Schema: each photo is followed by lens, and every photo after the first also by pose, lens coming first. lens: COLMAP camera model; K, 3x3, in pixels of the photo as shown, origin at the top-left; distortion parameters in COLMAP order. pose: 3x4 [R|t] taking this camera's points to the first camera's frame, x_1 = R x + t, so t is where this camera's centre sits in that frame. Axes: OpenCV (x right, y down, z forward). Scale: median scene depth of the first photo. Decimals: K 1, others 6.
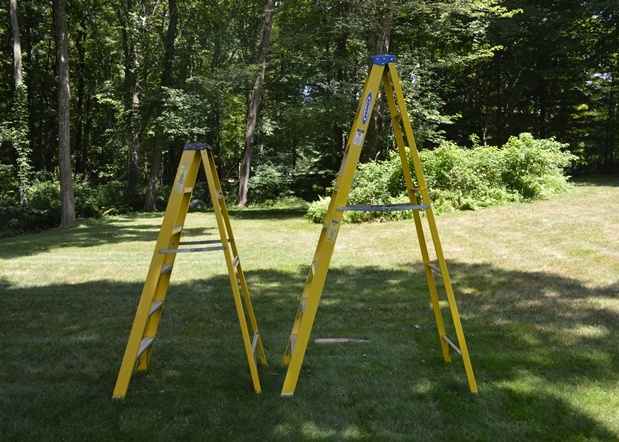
lens RADIAL K [[530.7, 0, 309.5], [0, 530.7, 219.1], [0, 0, 1]] dist [0.003564, -0.006950]
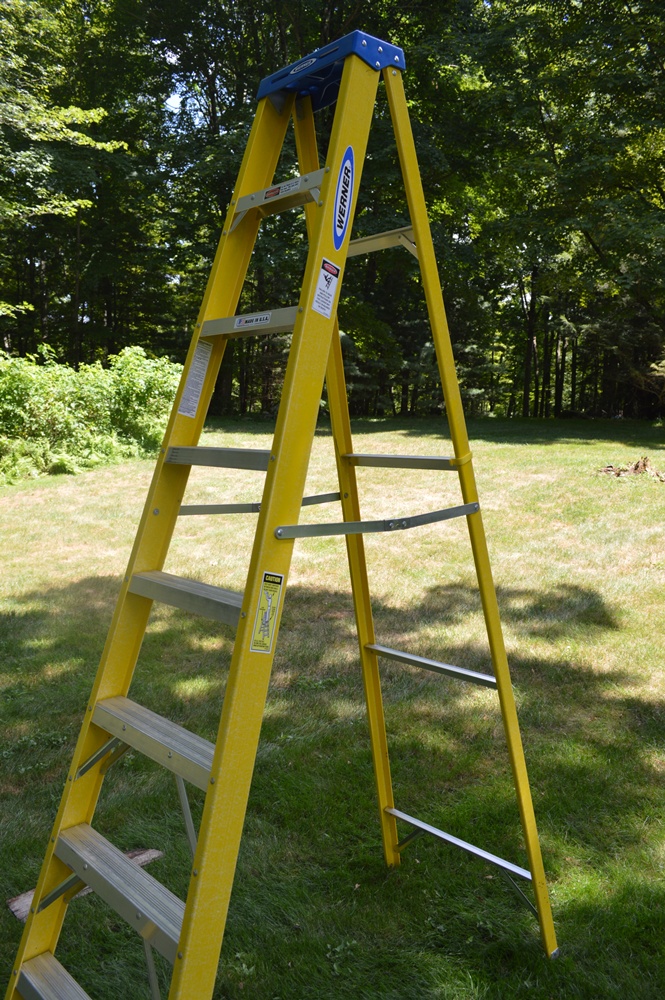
lens RADIAL K [[789.0, 0, 329.9], [0, 789.0, 495.7], [0, 0, 1]] dist [-0.010311, 0.011107]
pose [[0.748177, -0.045728, 0.661922, -0.050412], [0.030771, 0.998940, 0.034229, -0.013174], [-0.662785, -0.005241, 0.748791, 0.163893]]
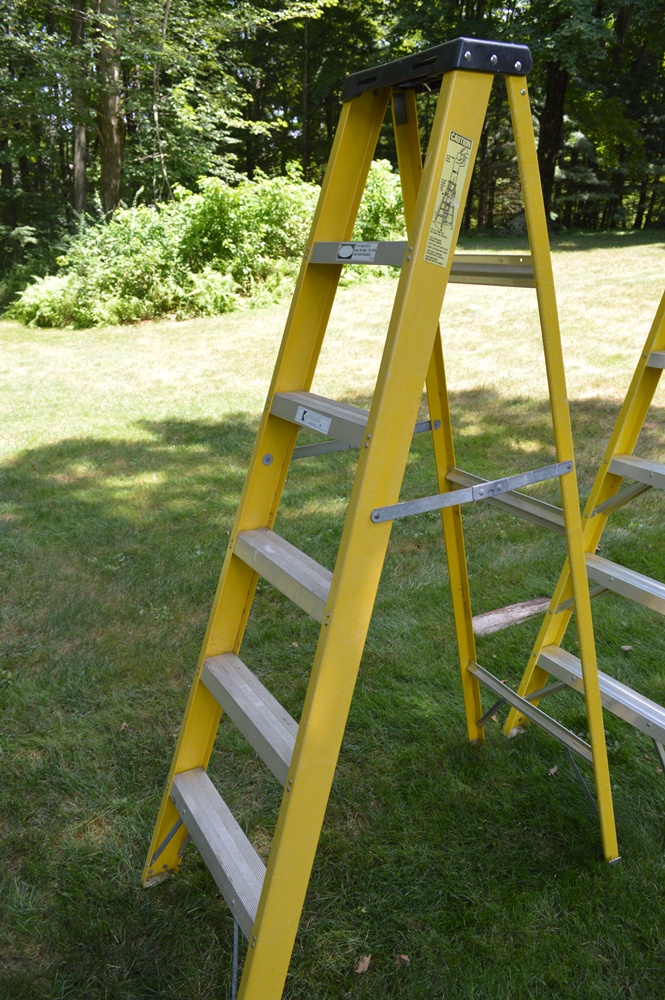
lens RADIAL K [[789.0, 0, 330.2], [0, 789.0, 498.6], [0, 0, 1]] dist [-0.010311, 0.011107]
pose [[0.887503, -0.145540, 0.437215, -0.113573], [0.038420, 0.968880, 0.244533, -0.009016], [-0.459198, -0.200226, 0.865475, 0.172708]]
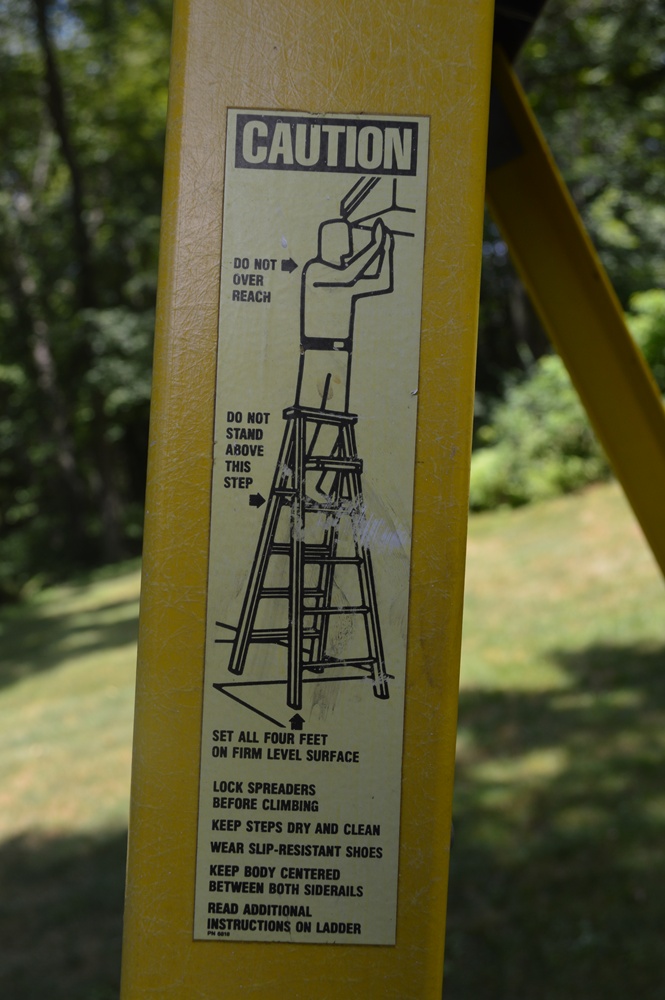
lens RADIAL K [[934.9, 0, 333.4], [0, 934.9, 491.3], [0, 0, 1]] dist [-0.018242, 0.000000]
pose [[0.971838, -0.227814, -0.060267, -0.058145], [0.226556, 0.973623, -0.027041, -0.019159], [0.064838, 0.012626, 0.997816, 0.232435]]
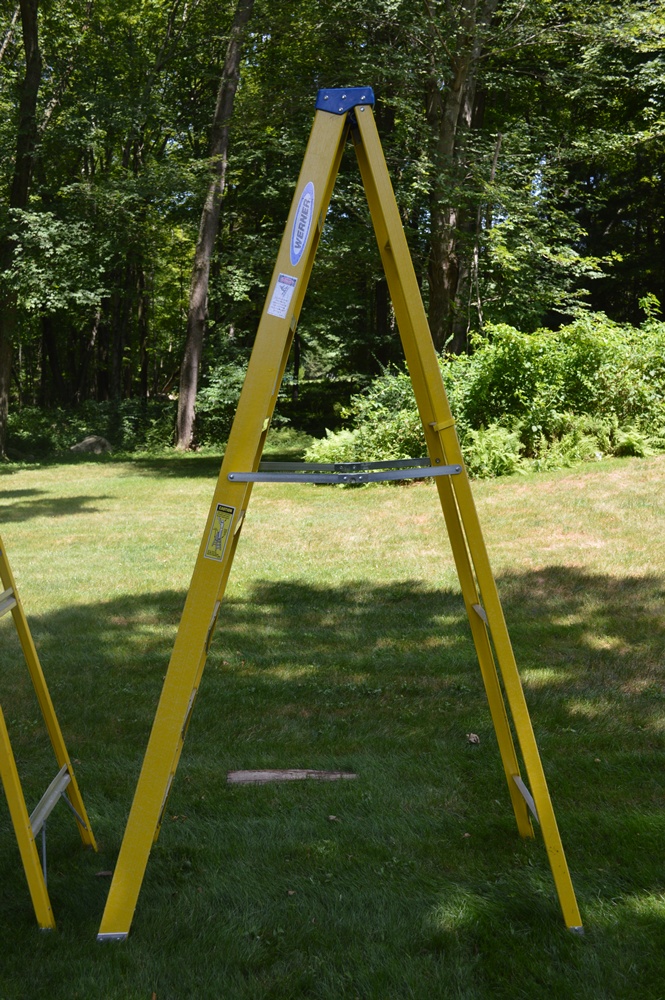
lens RADIAL K [[1043.1, 0, 326.6], [0, 1043.1, 502.9], [0, 0, 1]] dist [-0.003794, 0.000000]
pose [[0.999910, -0.008345, -0.010472, 0.032814], [0.008666, 0.999484, 0.030940, -0.005969], [0.010208, -0.031028, 0.999466, 0.052924]]
